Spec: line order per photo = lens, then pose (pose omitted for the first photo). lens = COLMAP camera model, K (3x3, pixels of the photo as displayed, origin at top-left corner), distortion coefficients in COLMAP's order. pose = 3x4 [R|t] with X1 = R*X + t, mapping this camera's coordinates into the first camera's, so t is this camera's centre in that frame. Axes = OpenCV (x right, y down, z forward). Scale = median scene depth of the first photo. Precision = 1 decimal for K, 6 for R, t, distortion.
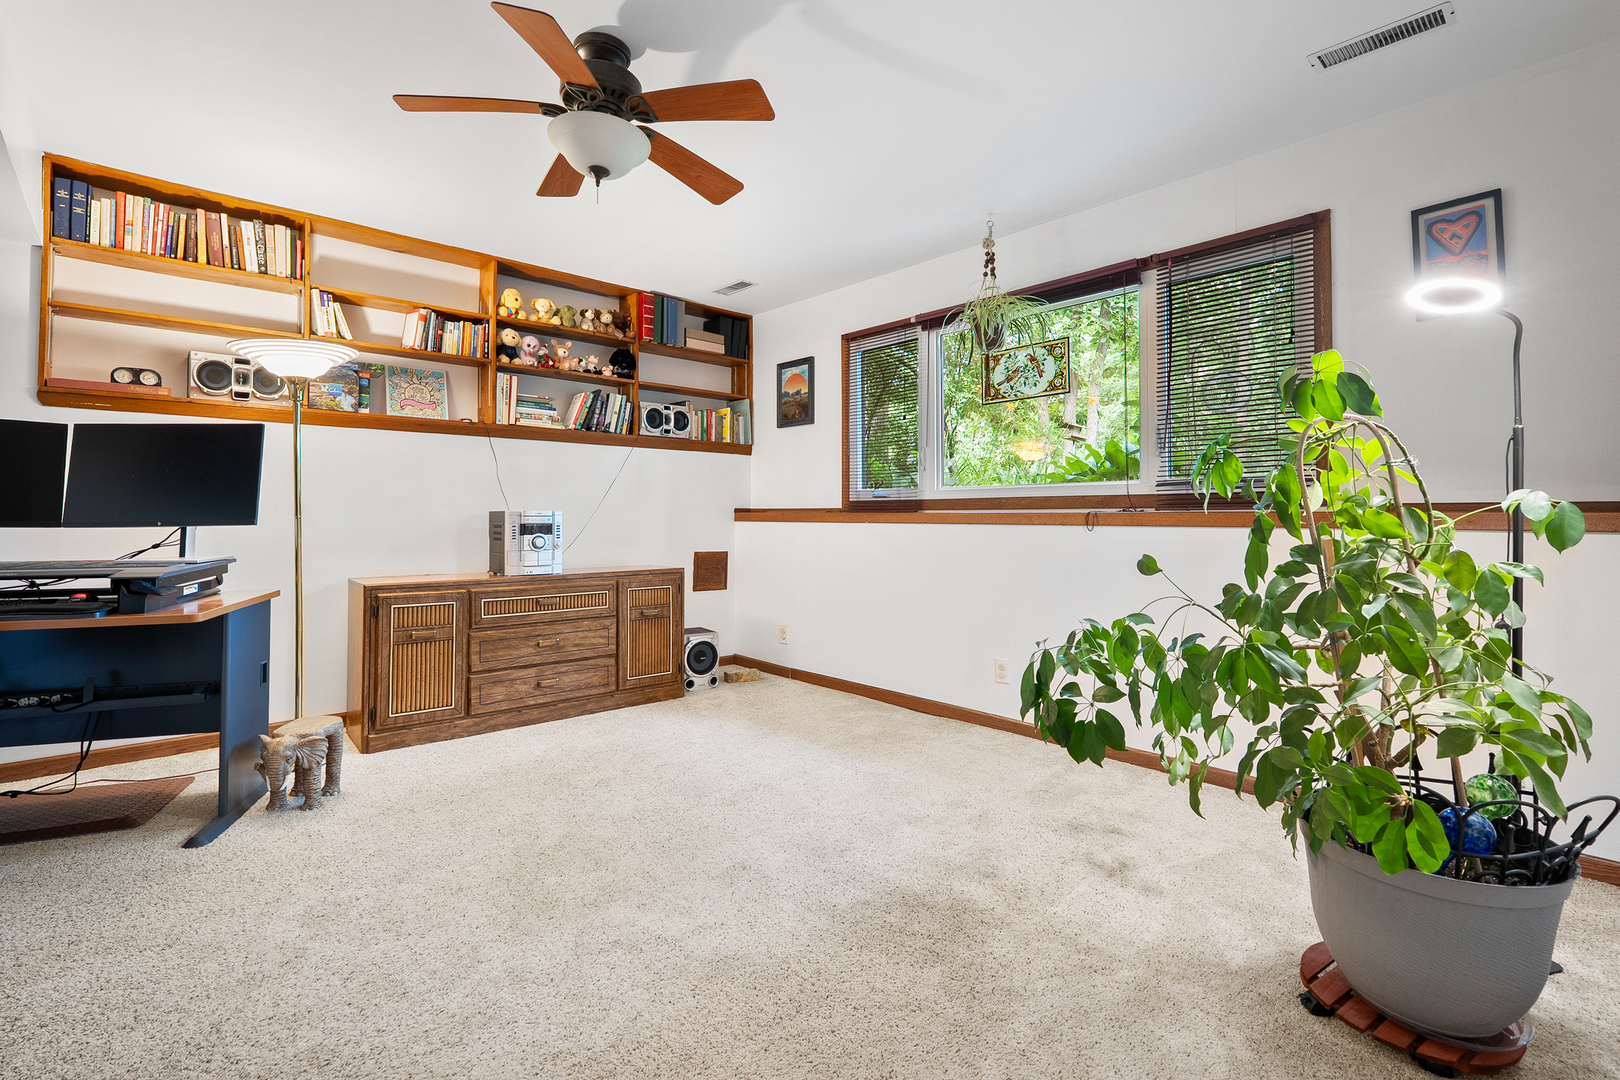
lens RADIAL K [[750.9, 0, 808.7], [0, 750.9, 503.5], [0, 0, 1]] dist [-0.002187, -0.000327]
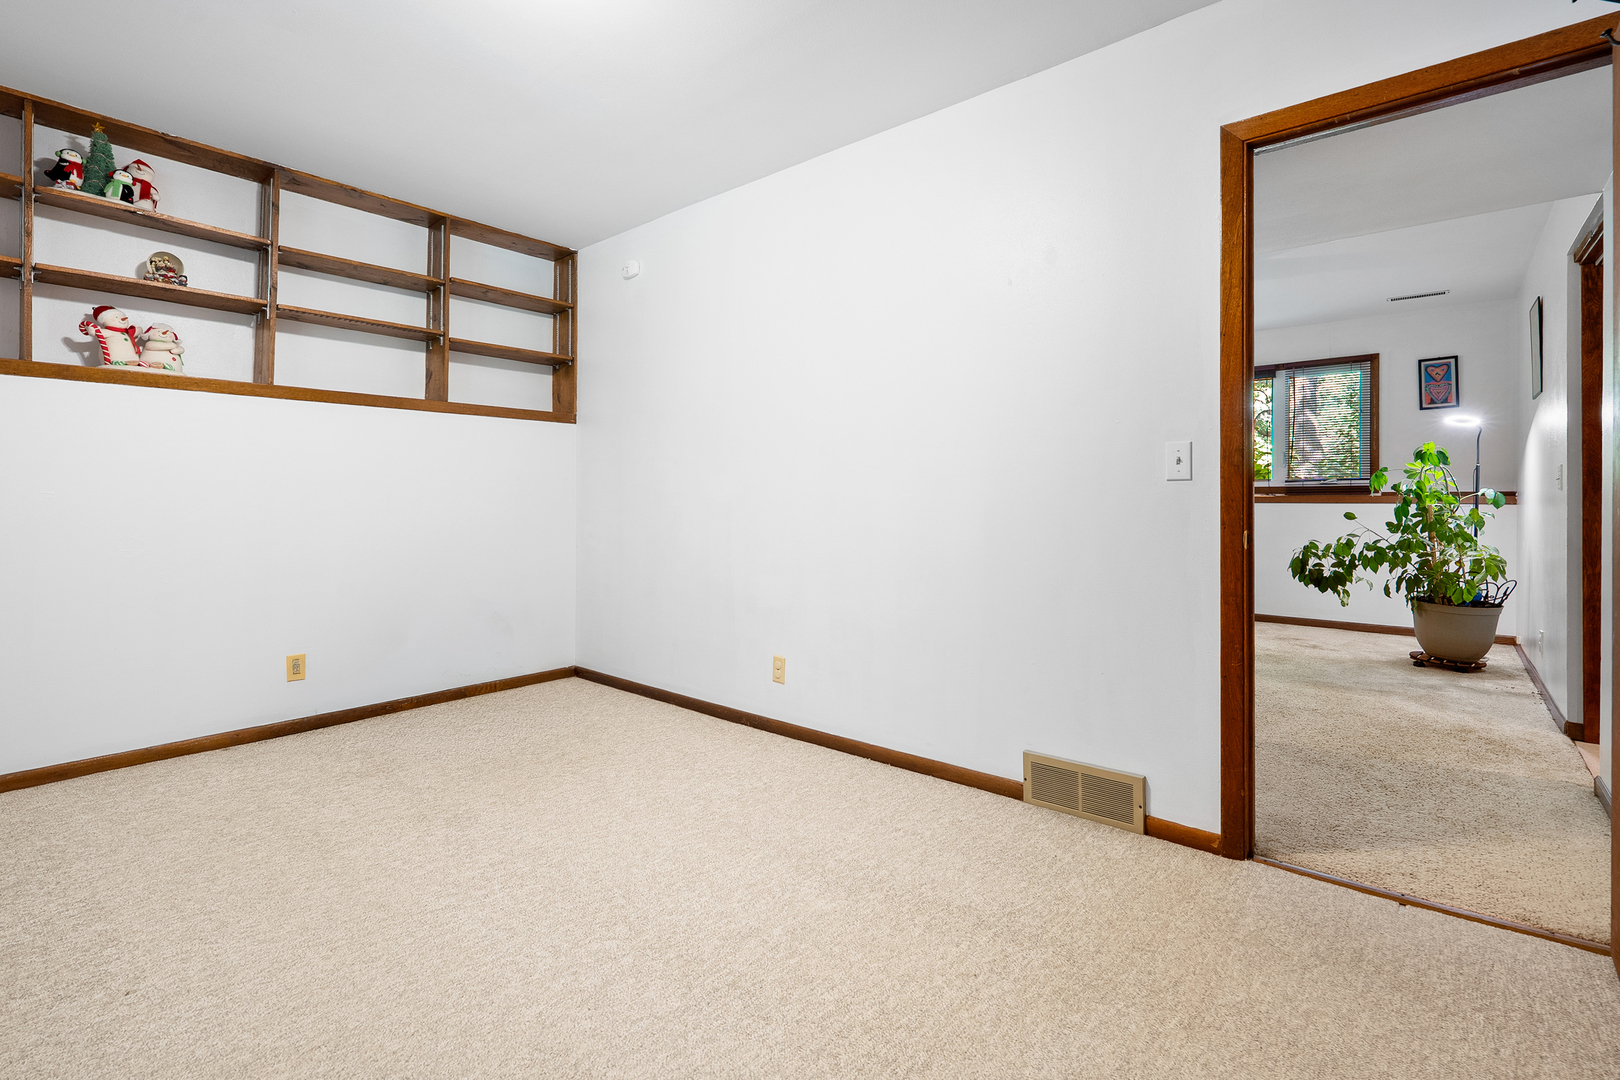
lens RADIAL K [[750.9, 0, 808.7], [0, 750.9, 503.5], [0, 0, 1]] dist [-0.002187, -0.000327]
pose [[0.991064, -0.002235, 0.133372, -1.759033], [-0.001138, 0.999682, 0.025204, -0.025305], [-0.133385, -0.025131, 0.990746, -1.329540]]
